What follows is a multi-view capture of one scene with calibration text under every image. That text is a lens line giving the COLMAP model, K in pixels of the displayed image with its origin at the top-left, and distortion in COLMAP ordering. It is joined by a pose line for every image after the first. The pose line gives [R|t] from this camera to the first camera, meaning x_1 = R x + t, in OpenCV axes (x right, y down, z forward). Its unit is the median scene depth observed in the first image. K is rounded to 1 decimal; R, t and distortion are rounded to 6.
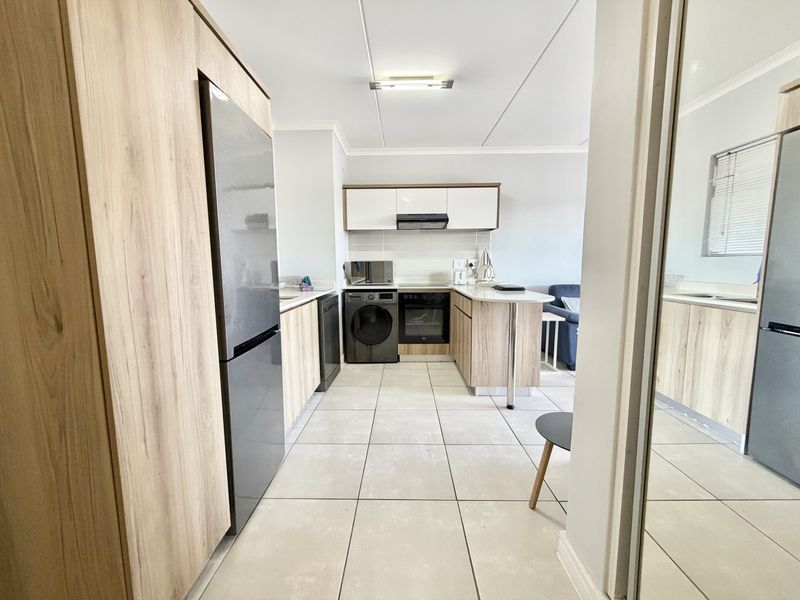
lens RADIAL K [[321.4, 0, 398.0], [0, 321.4, 296.9], [0, 0, 1]] dist [0.002979, 0.000174]
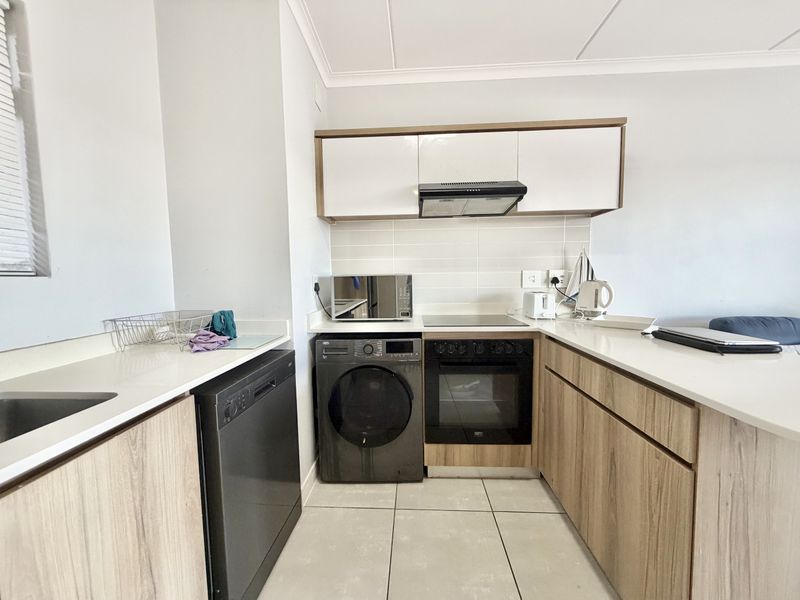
lens RADIAL K [[321.4, 0, 400.5], [0, 321.4, 300.2], [0, 0, 1]] dist [0.002979, 0.000174]
pose [[0.999375, -0.007559, -0.034531, -0.018079], [0.006449, 0.999462, -0.032145, -0.056207], [0.034756, 0.031902, 0.998887, 0.500621]]
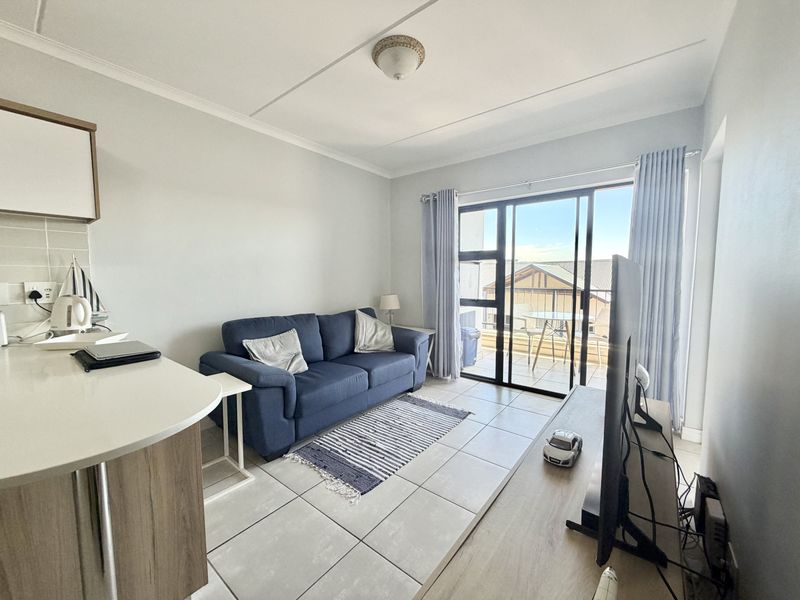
lens RADIAL K [[321.4, 0, 399.2], [0, 321.4, 300.8], [0, 0, 1]] dist [0.002979, 0.000174]
pose [[0.604432, -0.057428, 0.794585, 0.197159], [0.081477, 0.996625, 0.010051, -0.061356], [-0.792480, 0.058665, 0.607070, 0.370137]]
